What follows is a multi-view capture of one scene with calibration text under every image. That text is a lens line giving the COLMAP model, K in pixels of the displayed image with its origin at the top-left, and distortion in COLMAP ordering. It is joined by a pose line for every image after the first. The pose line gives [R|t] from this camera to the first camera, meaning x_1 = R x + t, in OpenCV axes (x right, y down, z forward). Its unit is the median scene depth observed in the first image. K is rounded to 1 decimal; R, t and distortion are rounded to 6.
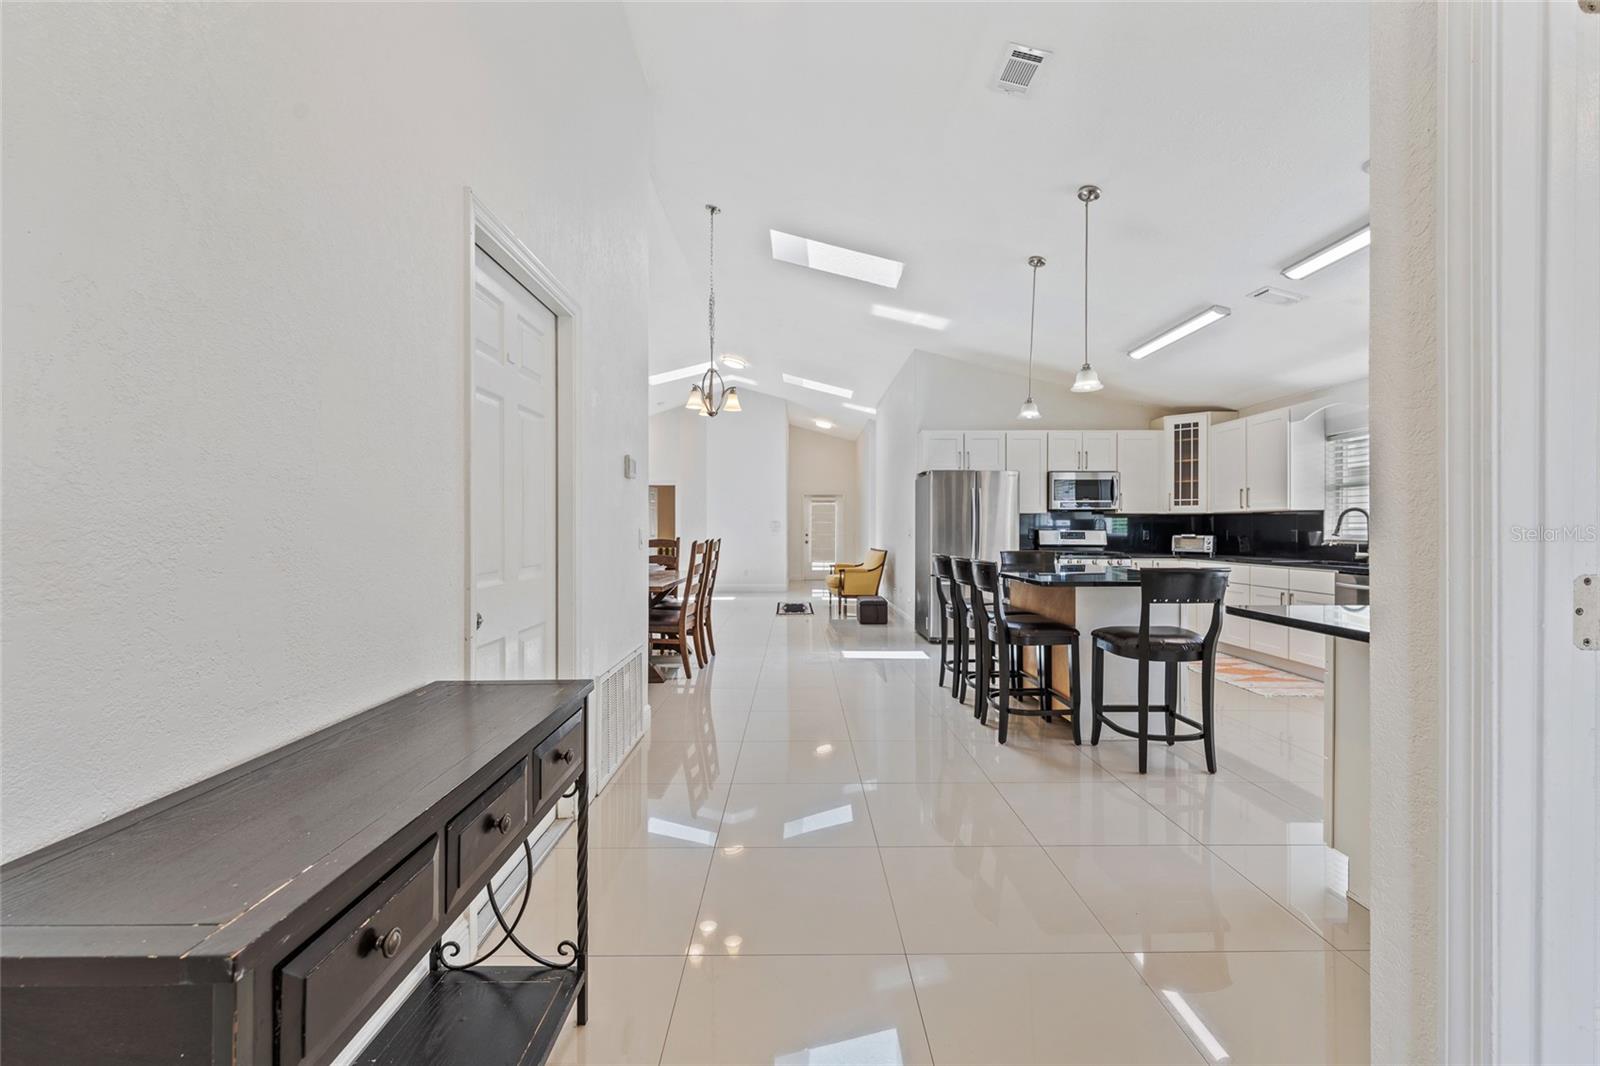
lens RADIAL K [[656.6, 0, 796.3], [0, 656.6, 530.5], [0, 0, 1]] dist [0.000066, -0.000083]
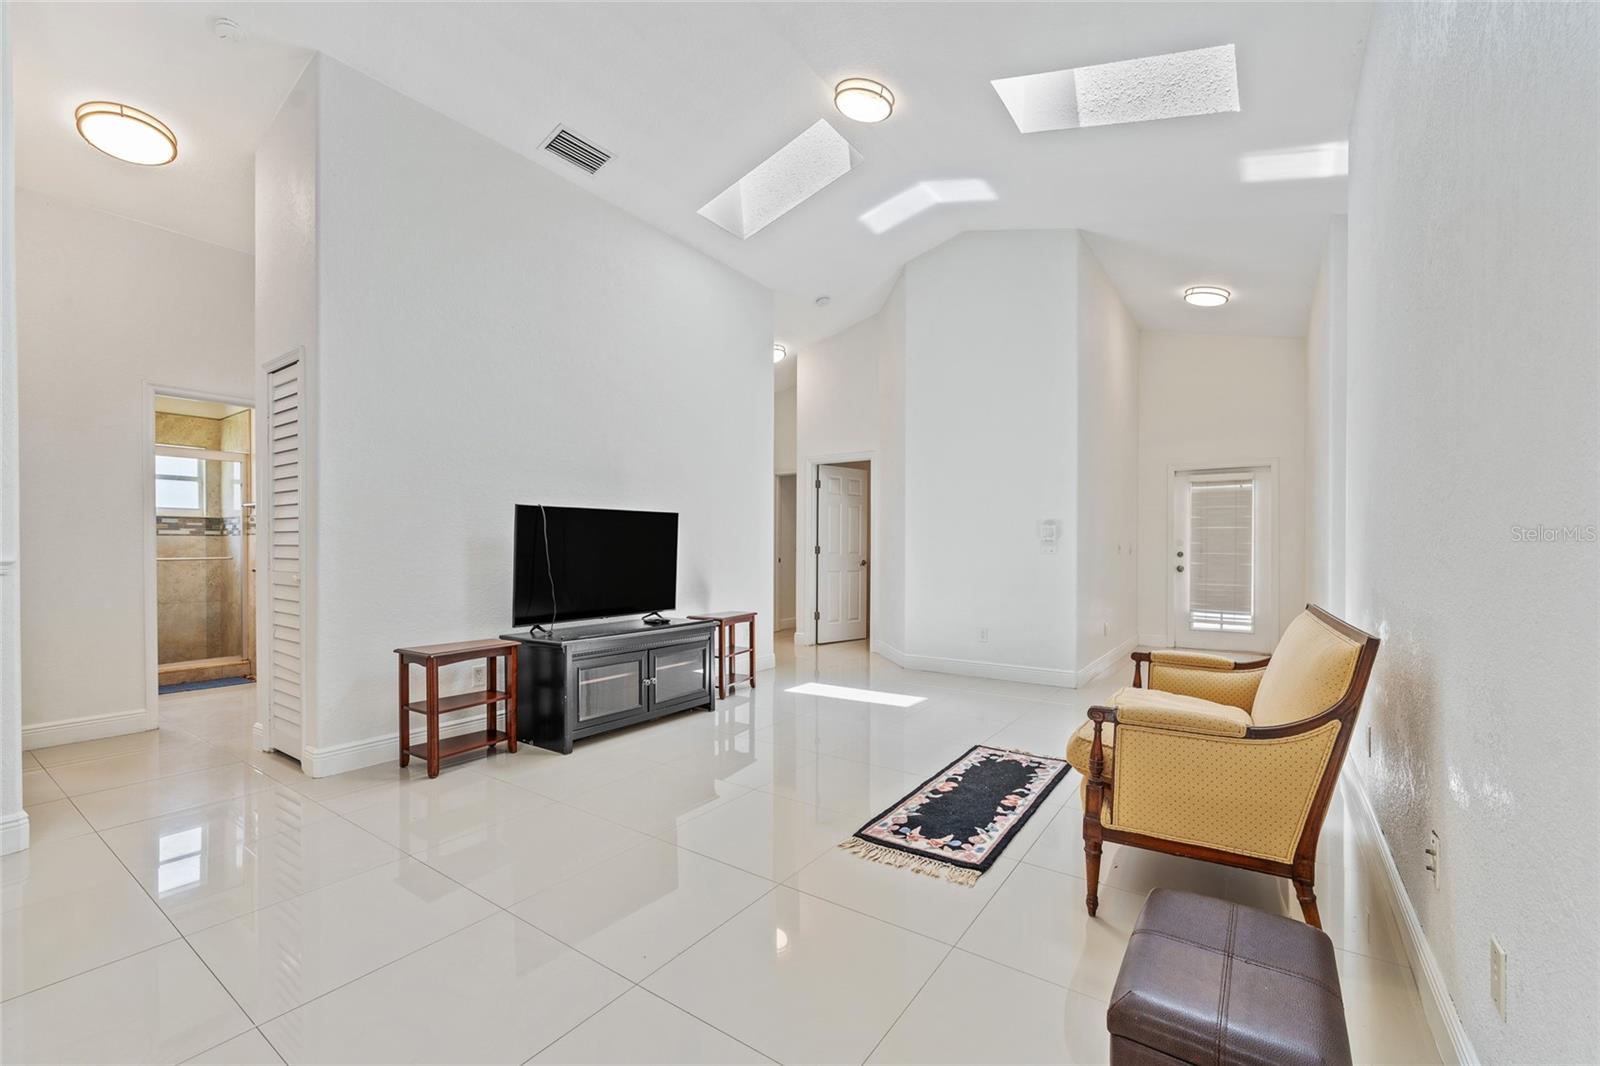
lens RADIAL K [[656.6, 0, 800.8], [0, 656.6, 552.7], [0, 0, 1]] dist [0.000066, -0.000083]
pose [[0.817902, 0.004929, -0.575336, 0.139450], [-0.002917, 0.999986, 0.004420, 0.009086], [0.575350, -0.001937, 0.817905, 0.951582]]
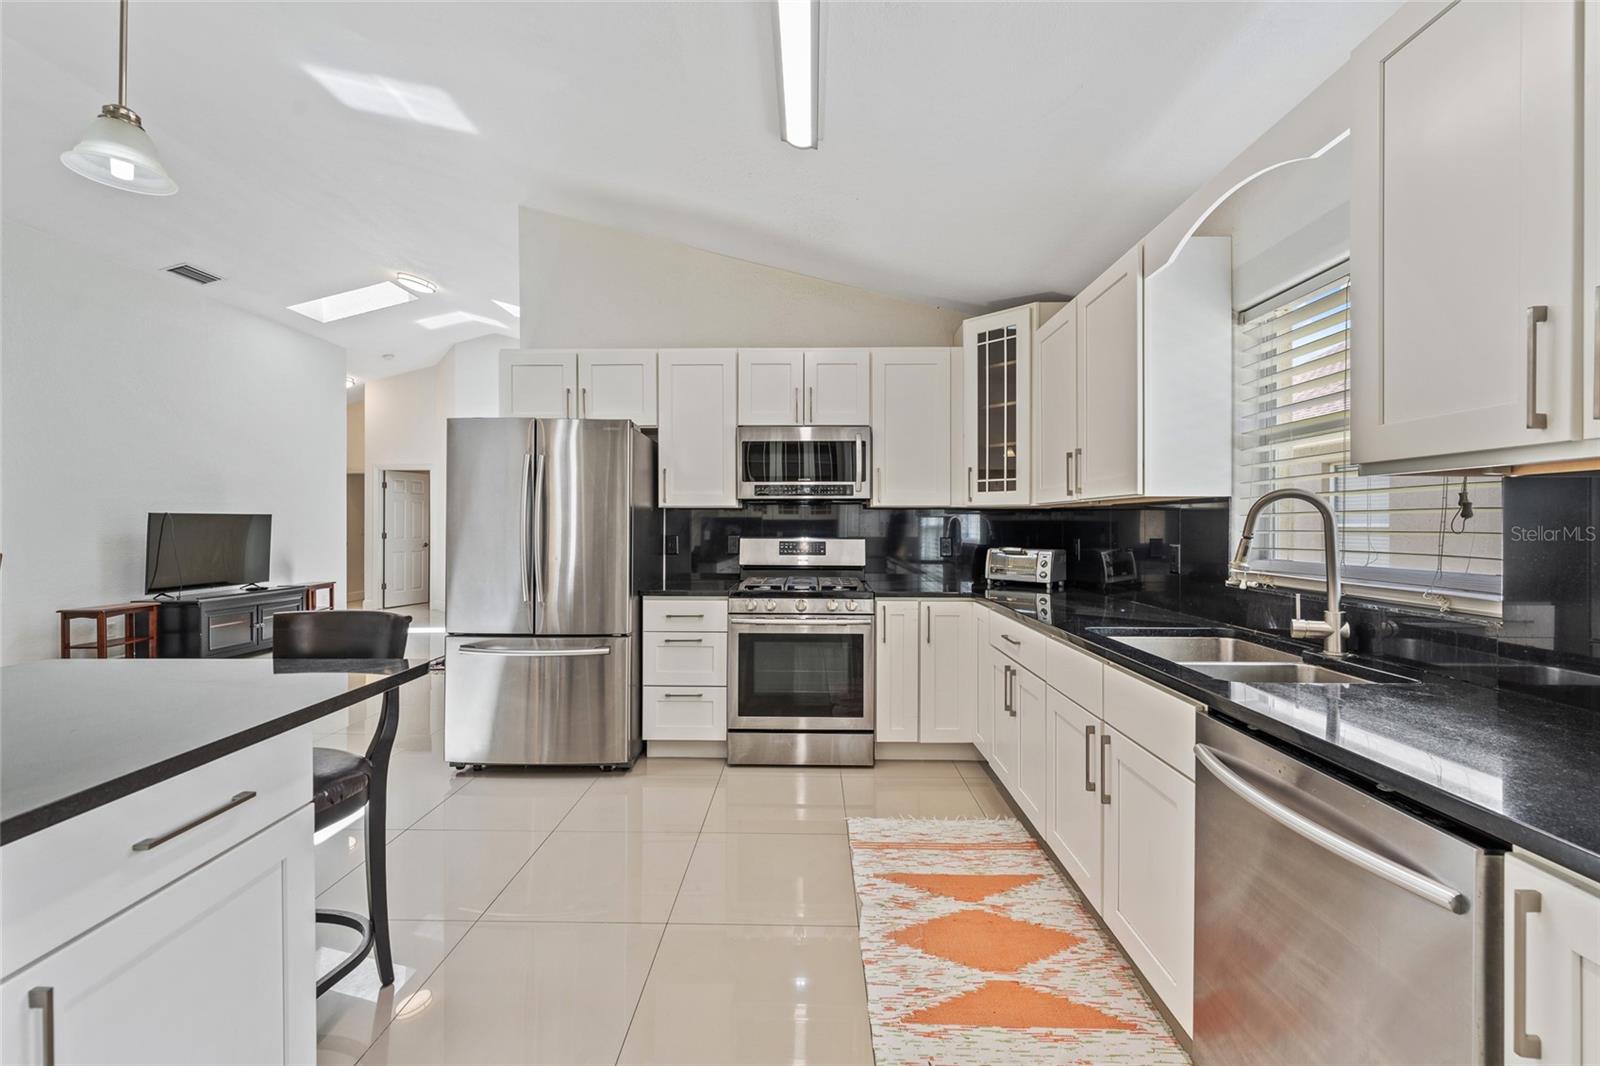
lens RADIAL K [[656.6, 0, 795.3], [0, 656.6, 524.5], [0, 0, 1]] dist [0.000066, -0.000083]
pose [[0.999623, 0.000570, -0.027453, 0.449008], [-0.000644, 0.999996, -0.002693, -0.010916], [0.027451, 0.002709, 0.999619, 0.484426]]
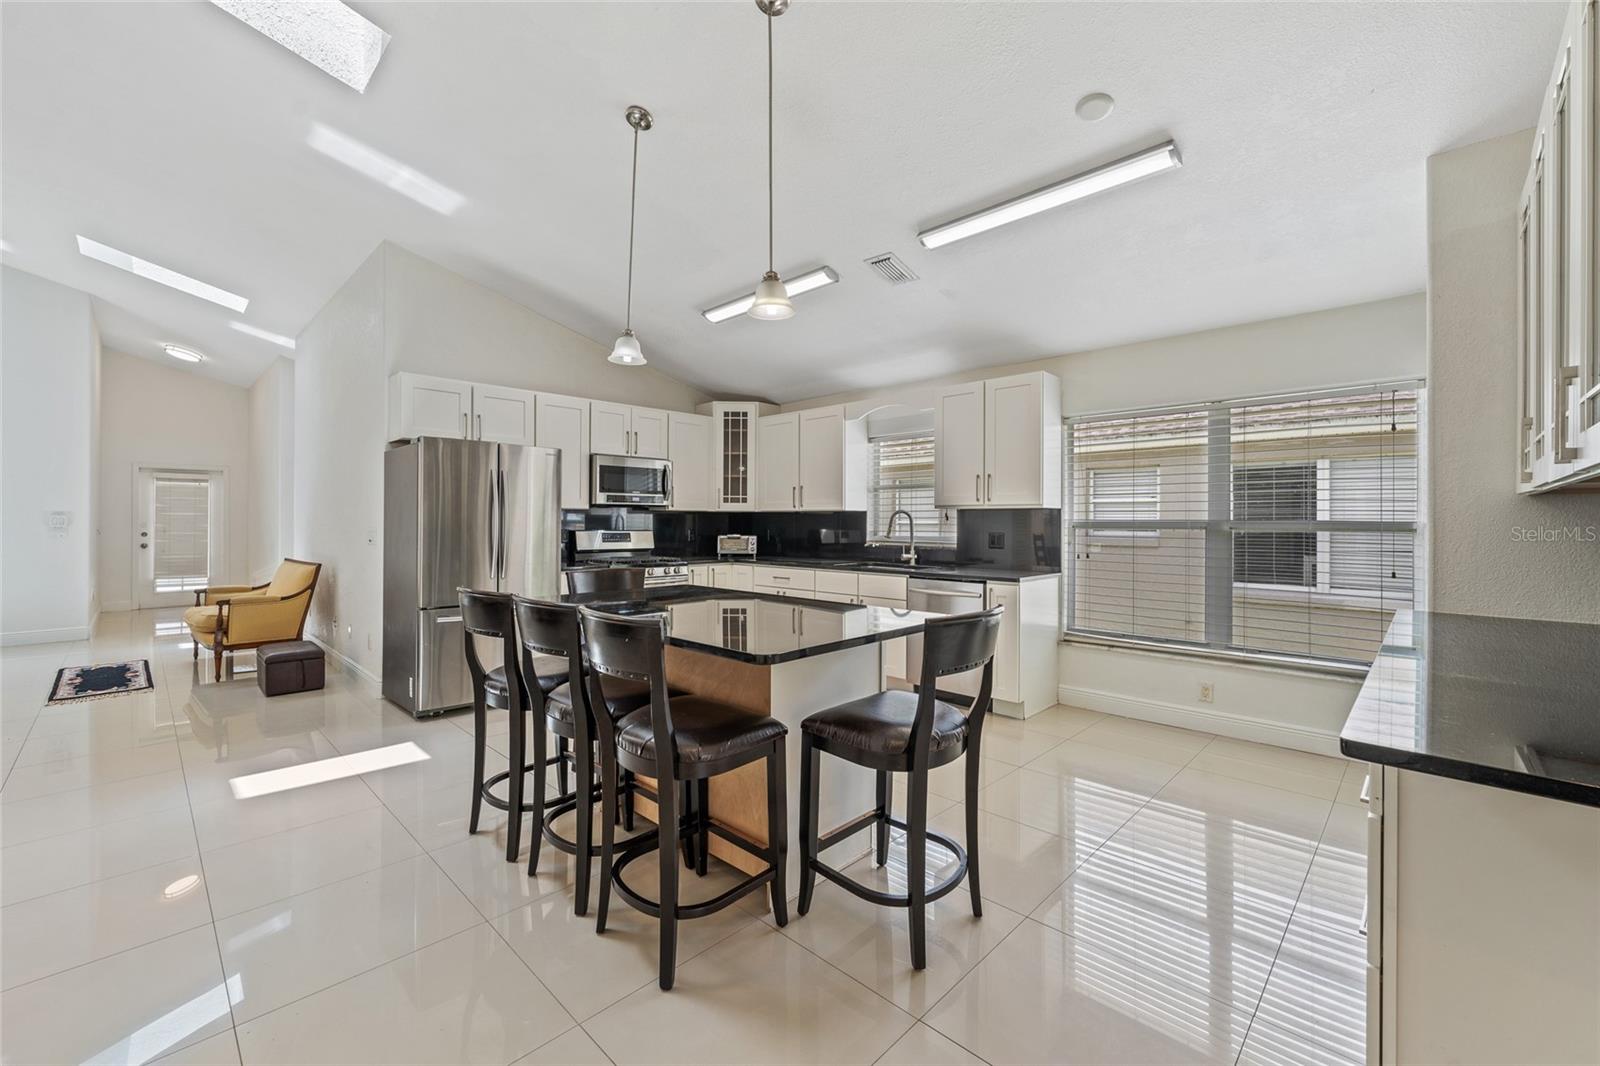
lens RADIAL K [[656.6, 0, 811.2], [0, 656.6, 517.8], [0, 0, 1]] dist [0.000066, -0.000083]
pose [[0.695691, 0.005599, 0.718320, 0.018070], [-0.001484, 0.999979, -0.006356, -0.011897], [-0.718340, 0.003356, 0.695684, 0.295165]]
